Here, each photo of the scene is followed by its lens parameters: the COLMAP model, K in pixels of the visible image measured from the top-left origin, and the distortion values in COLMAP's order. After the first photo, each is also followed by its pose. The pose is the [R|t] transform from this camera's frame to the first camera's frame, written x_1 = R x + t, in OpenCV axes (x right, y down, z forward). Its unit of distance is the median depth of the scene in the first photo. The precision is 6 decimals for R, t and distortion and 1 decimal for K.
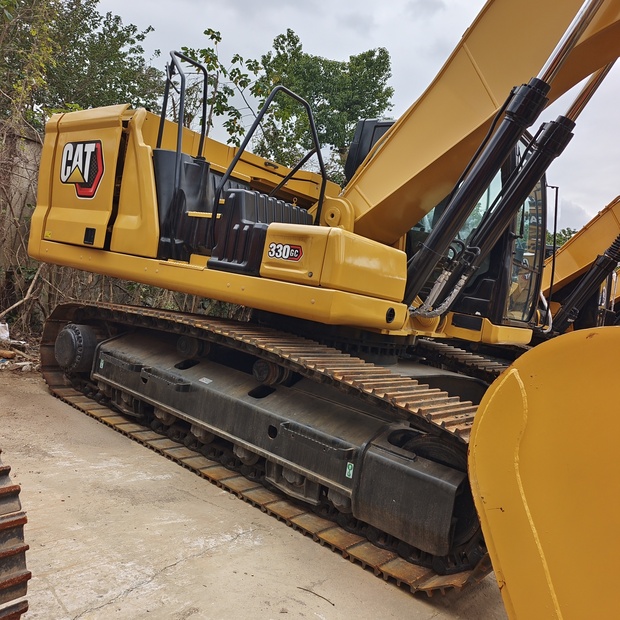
lens RADIAL K [[554.6, 0, 313.8], [0, 554.6, 312.3], [0, 0, 1]] dist [0.021357, 0.006236]
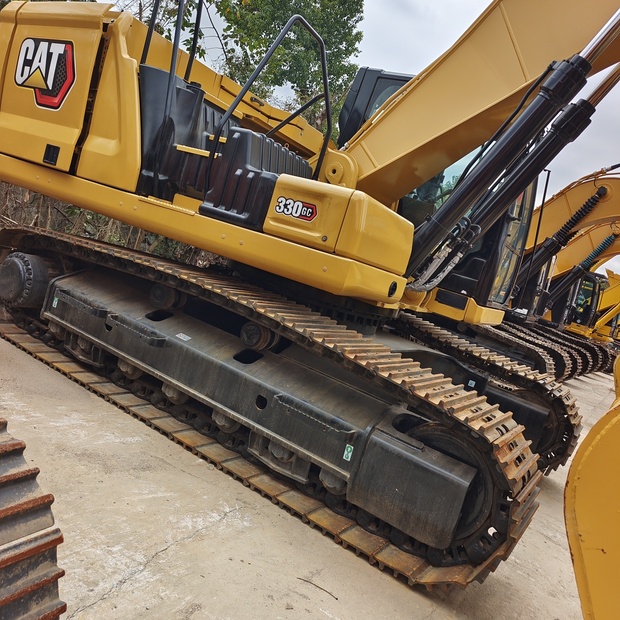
lens RADIAL K [[554.6, 0, 313.8], [0, 554.6, 312.3], [0, 0, 1]] dist [0.021357, 0.006236]
pose [[0.984447, 0.101997, 0.143038, -0.124787], [-0.115643, 0.989154, 0.090561, -0.025556], [-0.132249, -0.105694, 0.985565, 0.081566]]
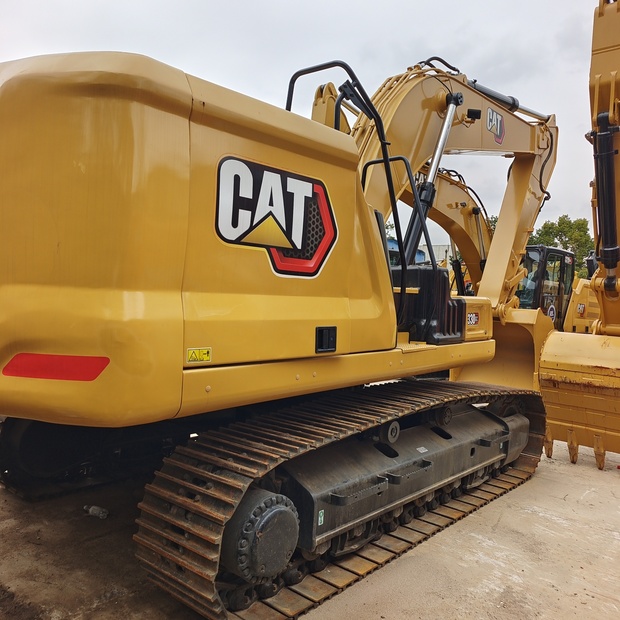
lens RADIAL K [[573.6, 0, 310.0], [0, 573.6, 310.0], [0, 0, 1]] dist [0.053467, 0.017310]
pose [[0.024952, -0.197269, 0.980032, -1.277920], [0.005683, 0.980349, 0.197189, -0.368891], [-0.999673, 0.000650, 0.025582, 1.245835]]
